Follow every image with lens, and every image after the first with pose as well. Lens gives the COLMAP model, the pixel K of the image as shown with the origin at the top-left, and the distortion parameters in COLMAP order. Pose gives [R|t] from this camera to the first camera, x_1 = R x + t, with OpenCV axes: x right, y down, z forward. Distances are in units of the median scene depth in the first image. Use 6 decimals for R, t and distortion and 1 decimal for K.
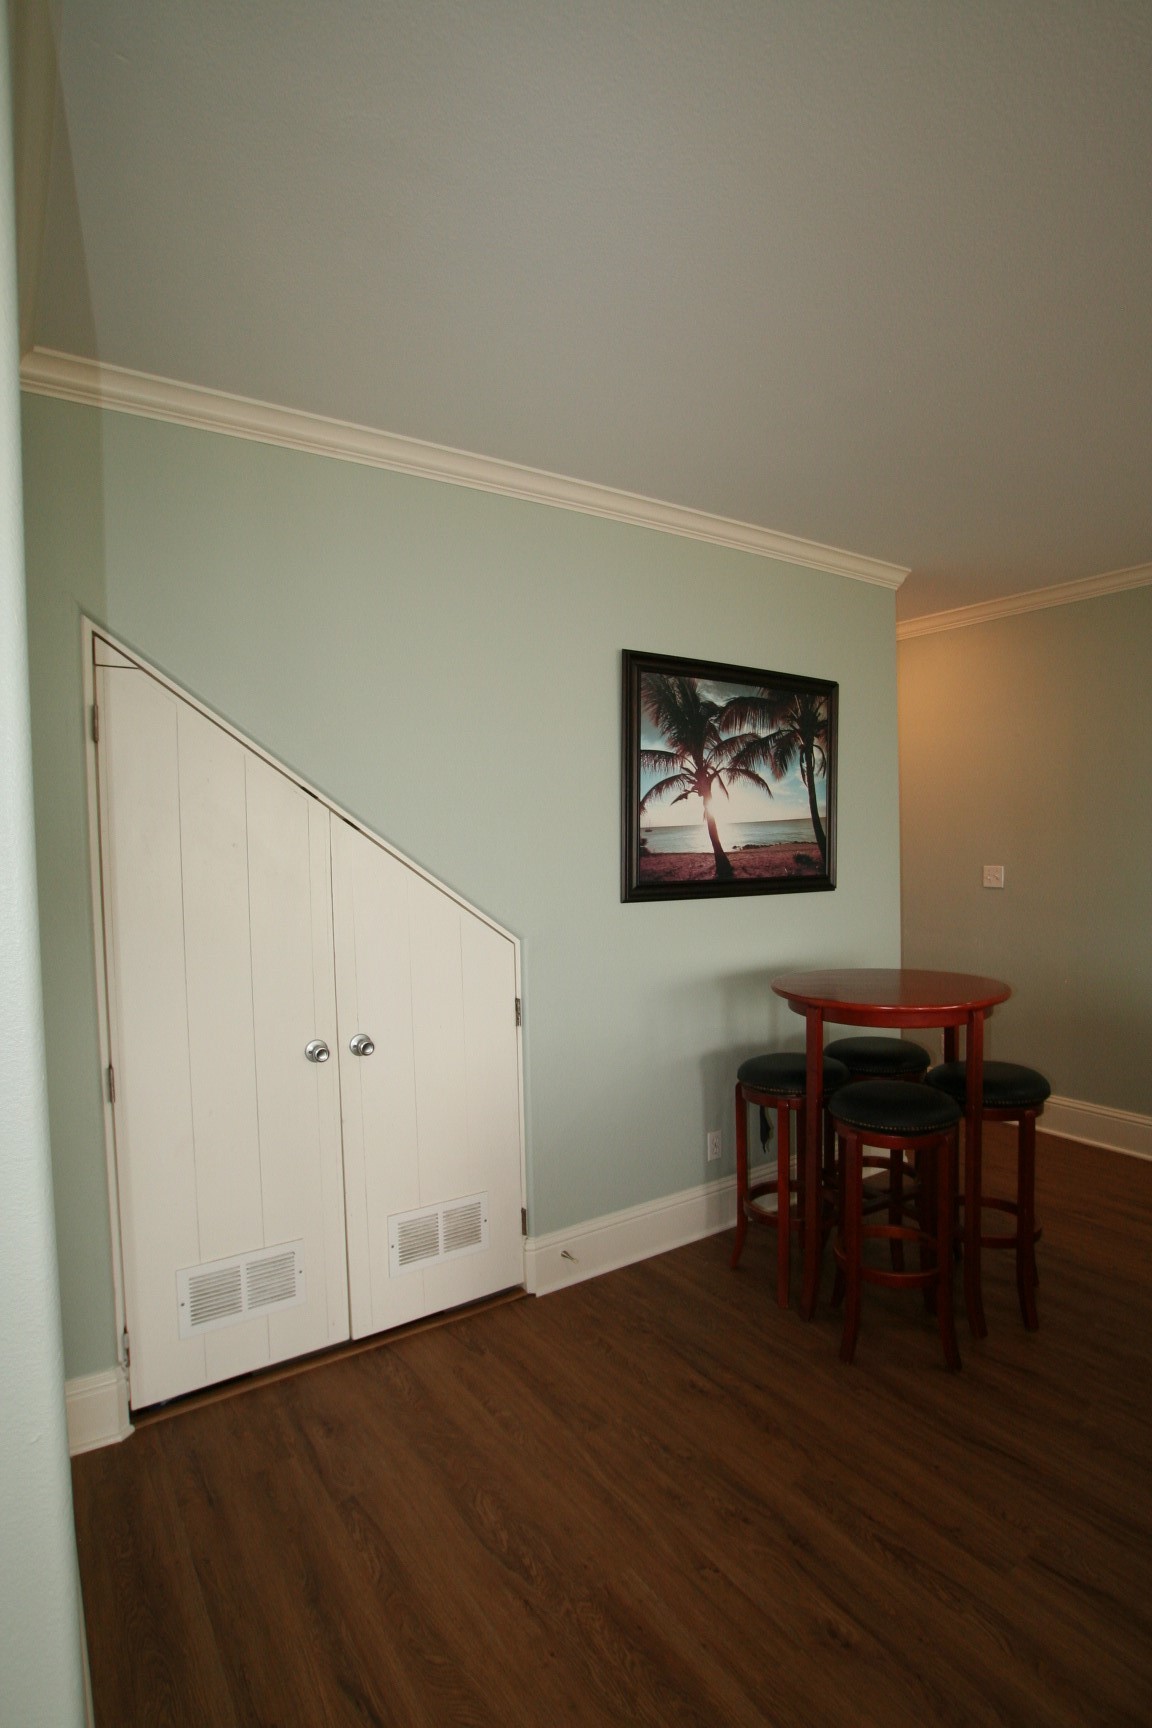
lens RADIAL K [[873.3, 0, 582.3], [0, 873.3, 876.7], [0, 0, 1]] dist [-0.054181, 0.020194]
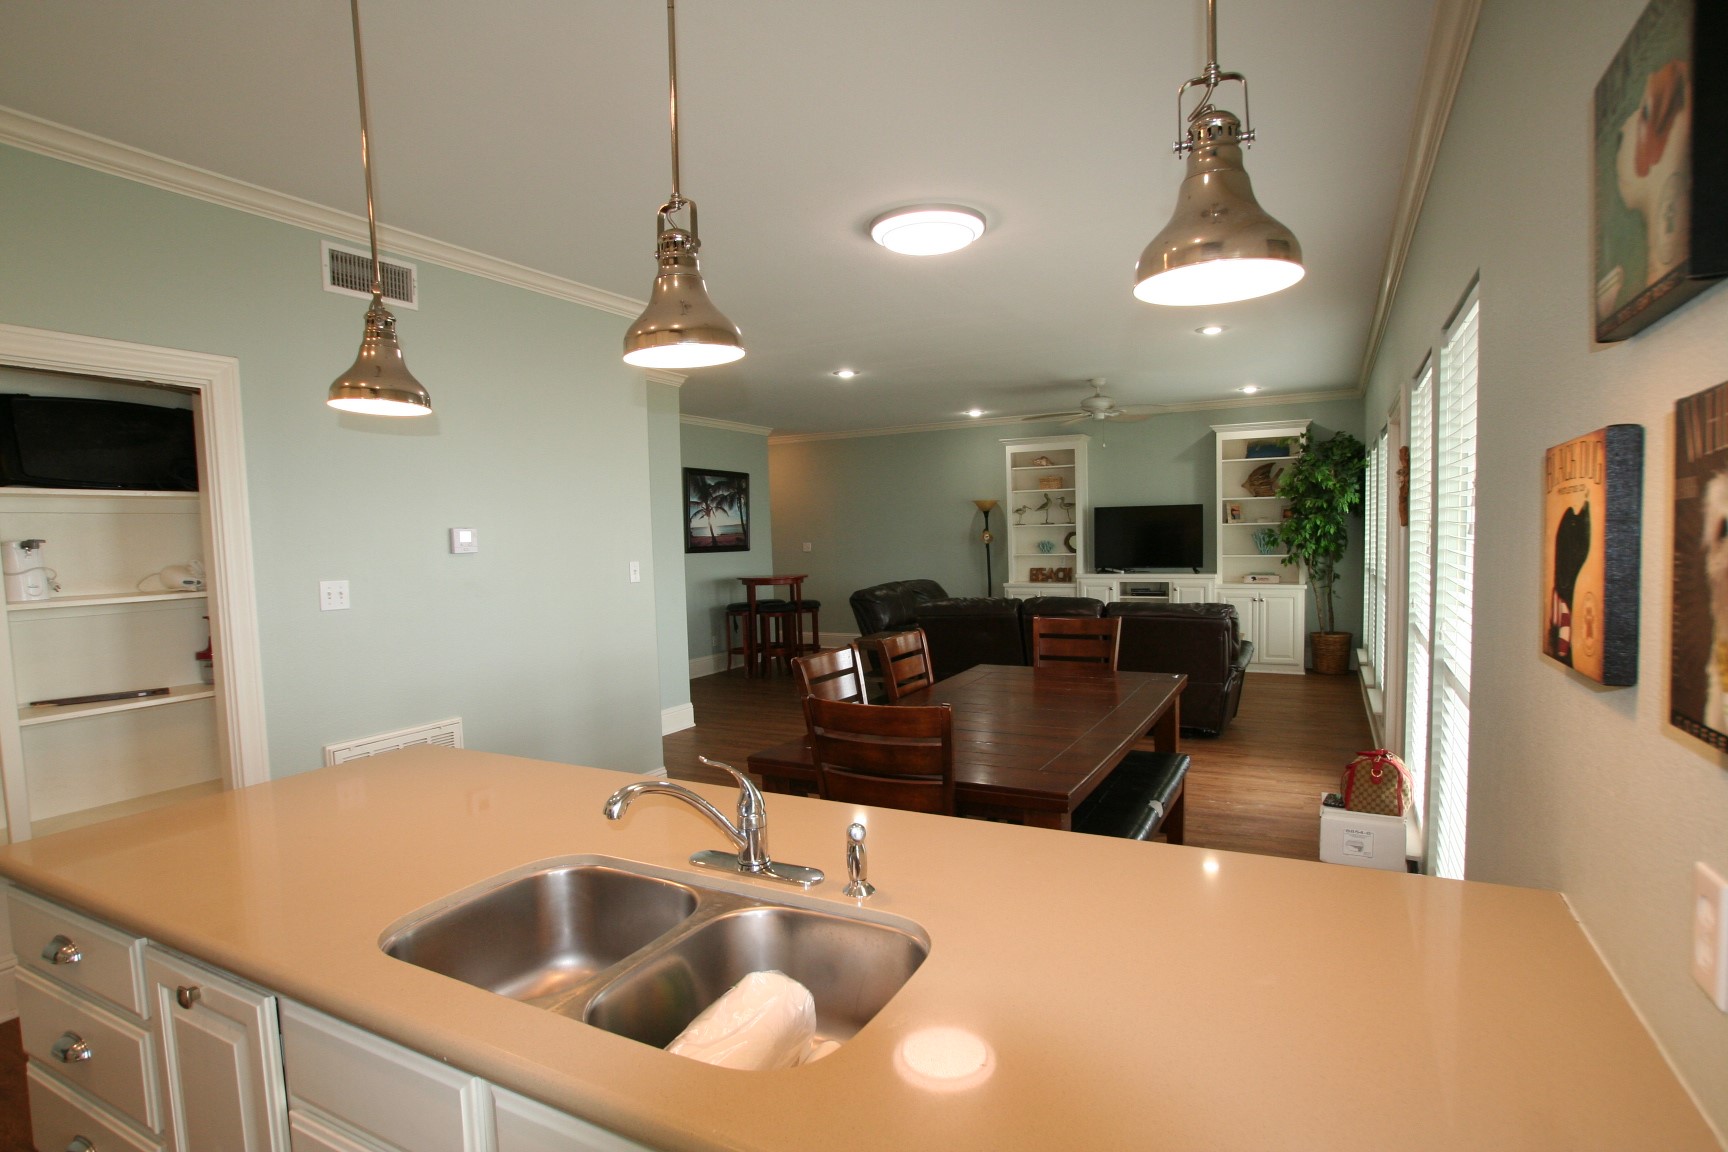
lens RADIAL K [[873.3, 0, 873.6], [0, 873.3, 579.9], [0, 0, 1]] dist [-0.054181, 0.020194]
pose [[0.877076, -0.031904, 0.479292, -0.761343], [0.030867, 0.999473, 0.010046, 0.102930], [-0.479360, 0.005983, 0.877598, -1.767063]]
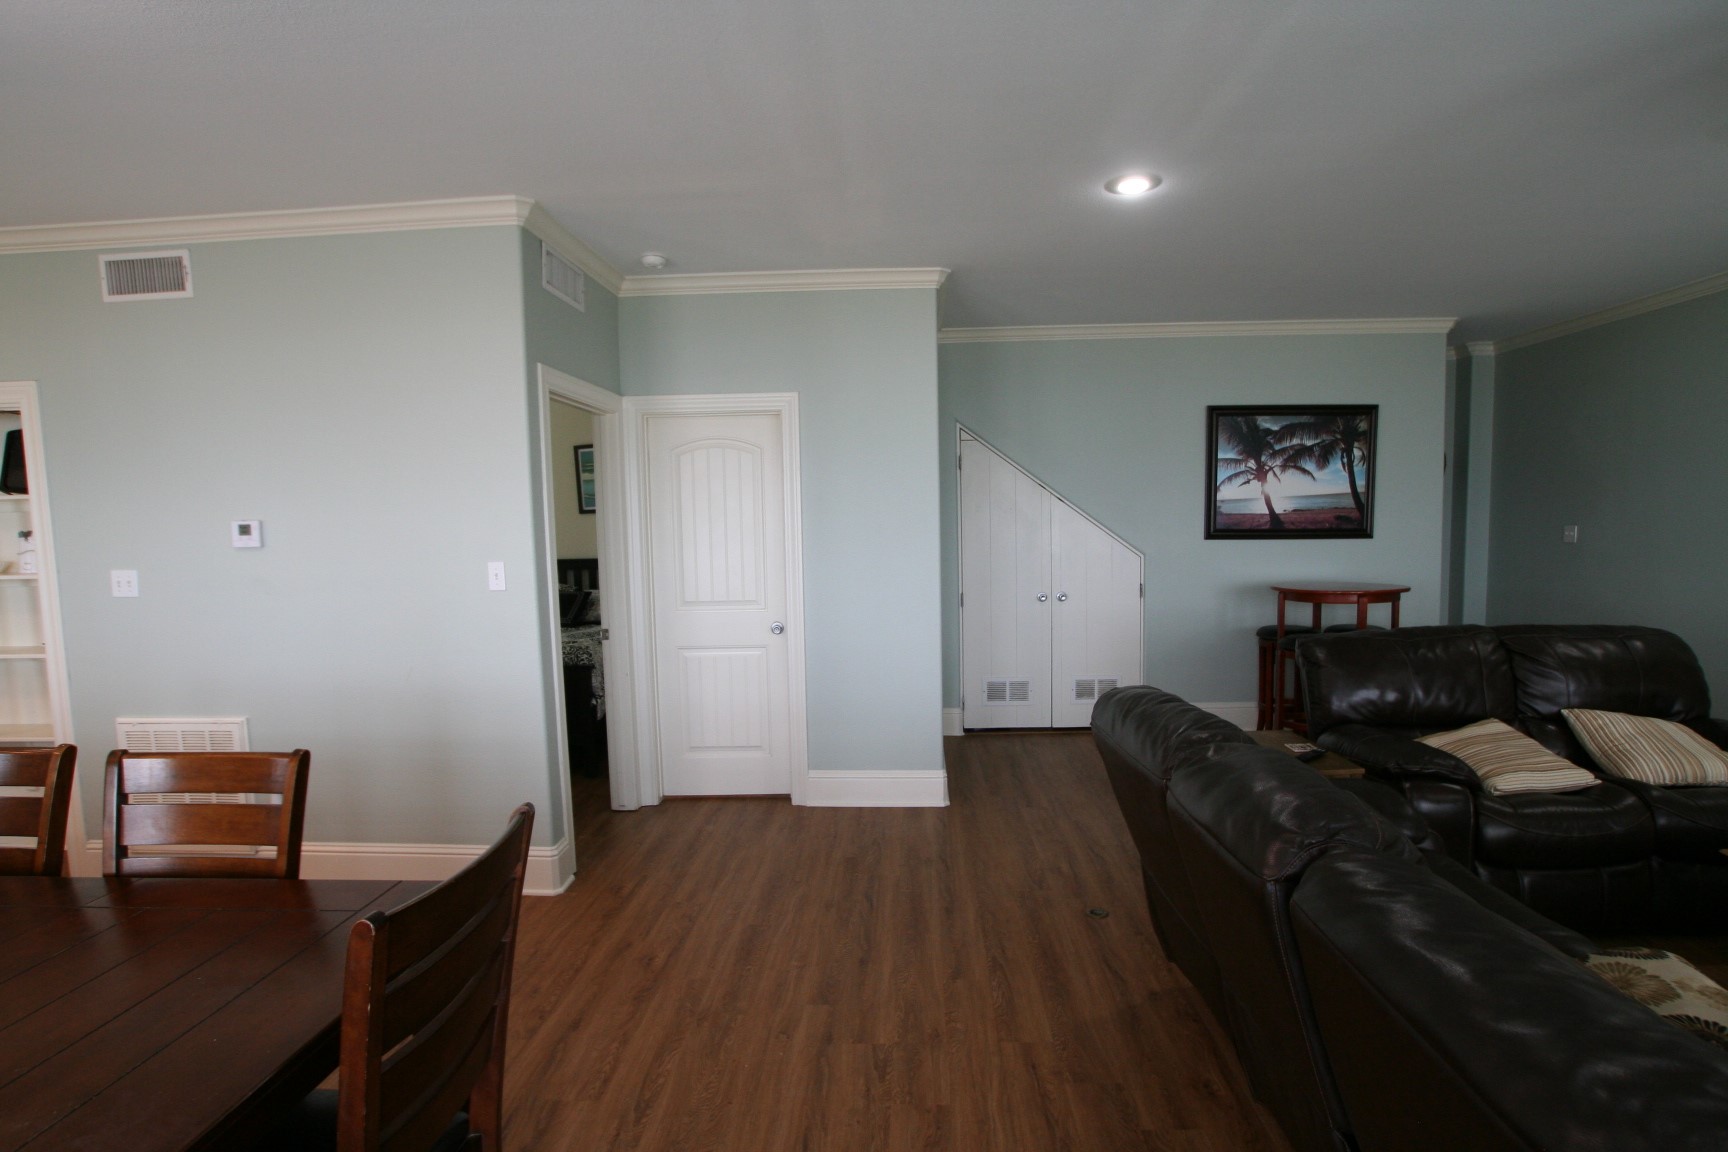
lens RADIAL K [[873.3, 0, 856.2], [0, 873.3, 589.6], [0, 0, 1]] dist [-0.054181, 0.020194]
pose [[0.801274, 0.049757, -0.596226, 0.536781], [-0.018467, 0.998118, 0.058479, 0.039628], [0.598013, -0.035847, 0.800684, -0.914357]]
